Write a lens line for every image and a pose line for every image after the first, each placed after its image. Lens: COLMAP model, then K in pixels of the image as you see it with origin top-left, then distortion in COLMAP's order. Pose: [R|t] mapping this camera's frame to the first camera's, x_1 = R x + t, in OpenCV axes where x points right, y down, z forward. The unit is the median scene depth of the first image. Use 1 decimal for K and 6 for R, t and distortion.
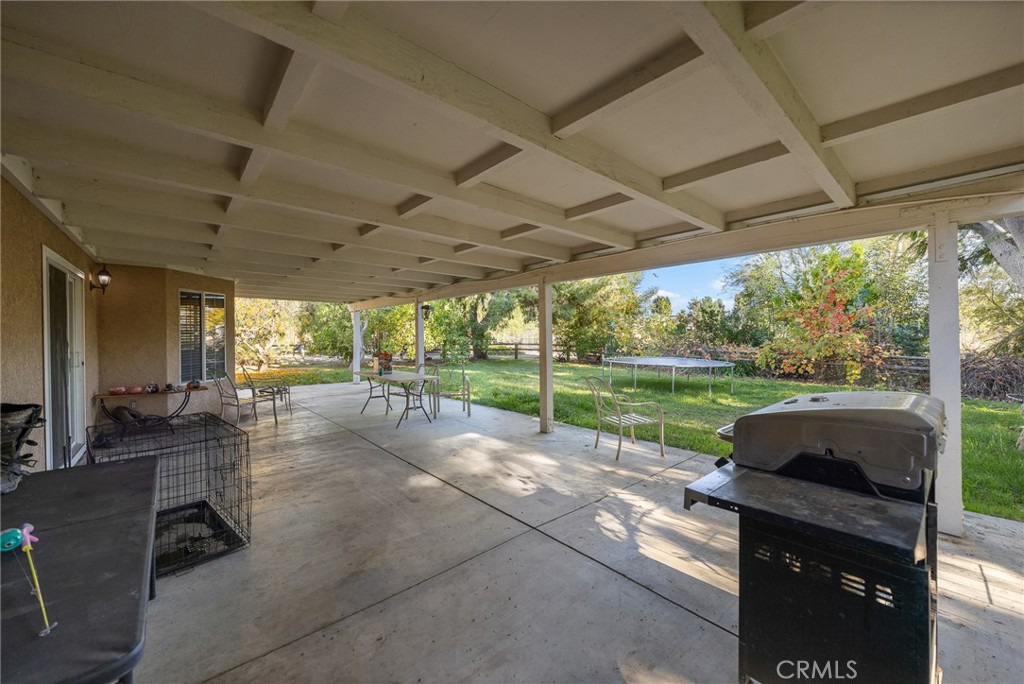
lens RADIAL K [[385.3, 0, 512.0], [0, 385.3, 342.0], [0, 0, 1]] dist [-0.018156, -0.000053]
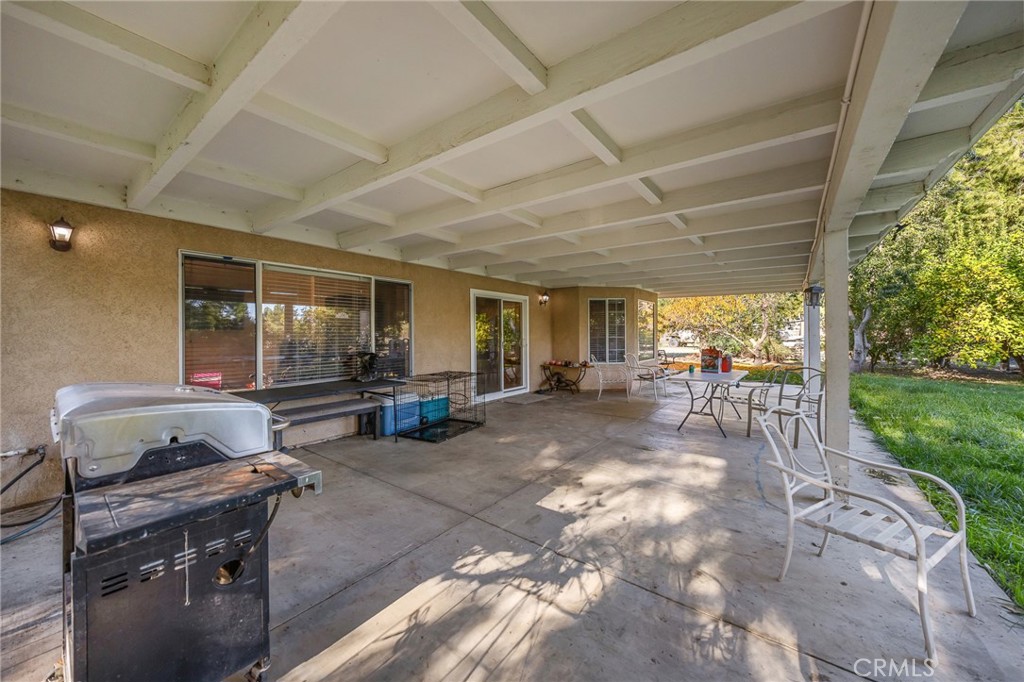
lens RADIAL K [[385.3, 0, 512.0], [0, 385.3, 341.0], [0, 0, 1]] dist [-0.018156, -0.000053]
pose [[0.183895, 0.022197, -0.982695, 0.857250], [-0.012155, 0.999720, 0.020307, -0.004600], [0.982871, 0.008210, 0.184113, 0.727656]]
